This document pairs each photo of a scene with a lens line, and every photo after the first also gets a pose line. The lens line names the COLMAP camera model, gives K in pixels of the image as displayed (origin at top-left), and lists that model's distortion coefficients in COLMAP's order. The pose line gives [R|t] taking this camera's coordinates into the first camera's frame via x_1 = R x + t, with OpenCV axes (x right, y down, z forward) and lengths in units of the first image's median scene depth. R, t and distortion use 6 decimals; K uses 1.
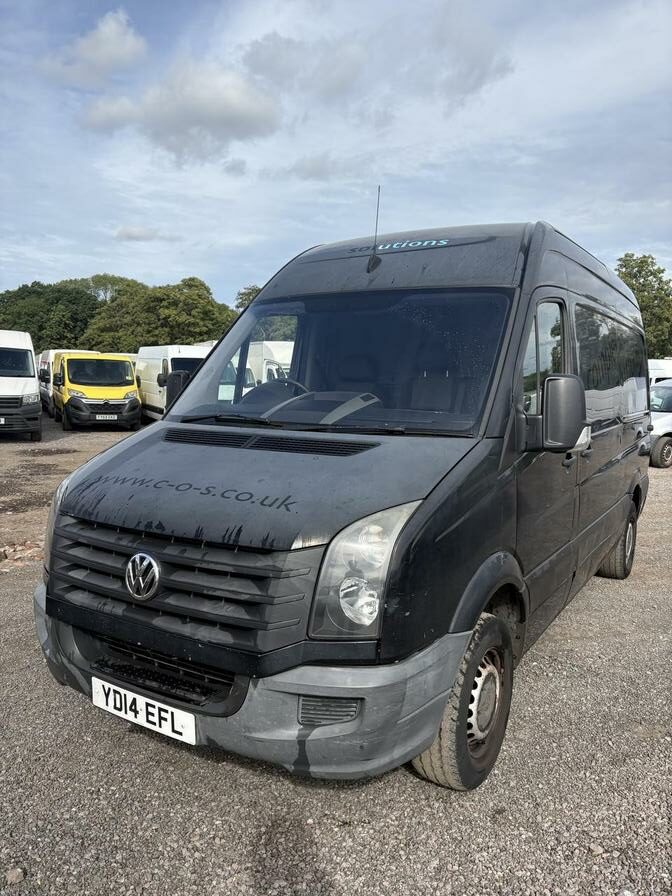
lens RADIAL K [[671.8, 0, 329.3], [0, 671.8, 454.1], [0, 0, 1]] dist [0.004360, -0.013068]
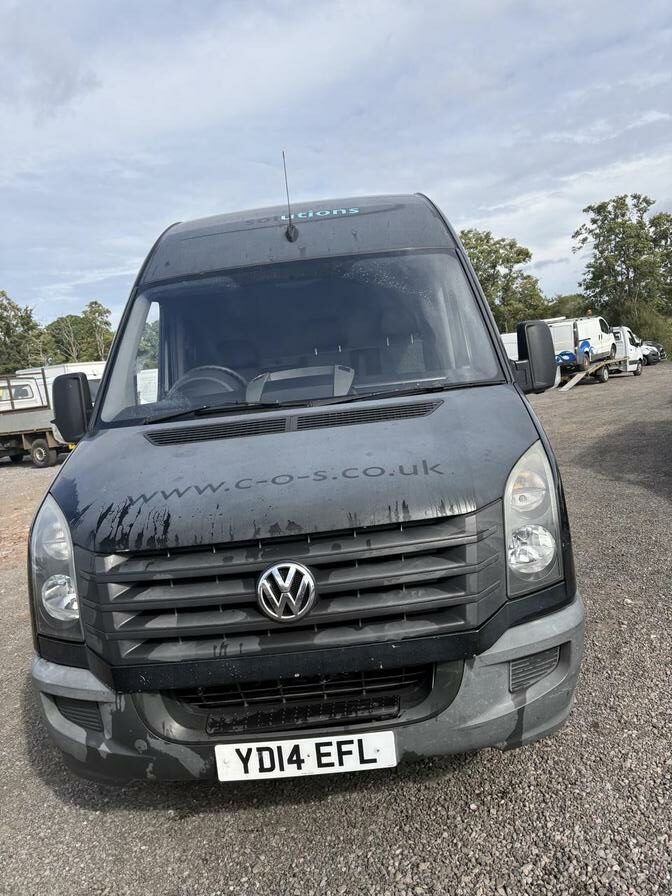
lens RADIAL K [[671.8, 0, 329.8], [0, 671.8, 447.2], [0, 0, 1]] dist [0.004360, -0.013068]
pose [[0.859915, -0.165904, 0.482724, -0.583493], [0.179109, 0.983646, 0.019001, 0.004620], [-0.477981, 0.070121, 0.875567, 0.252931]]
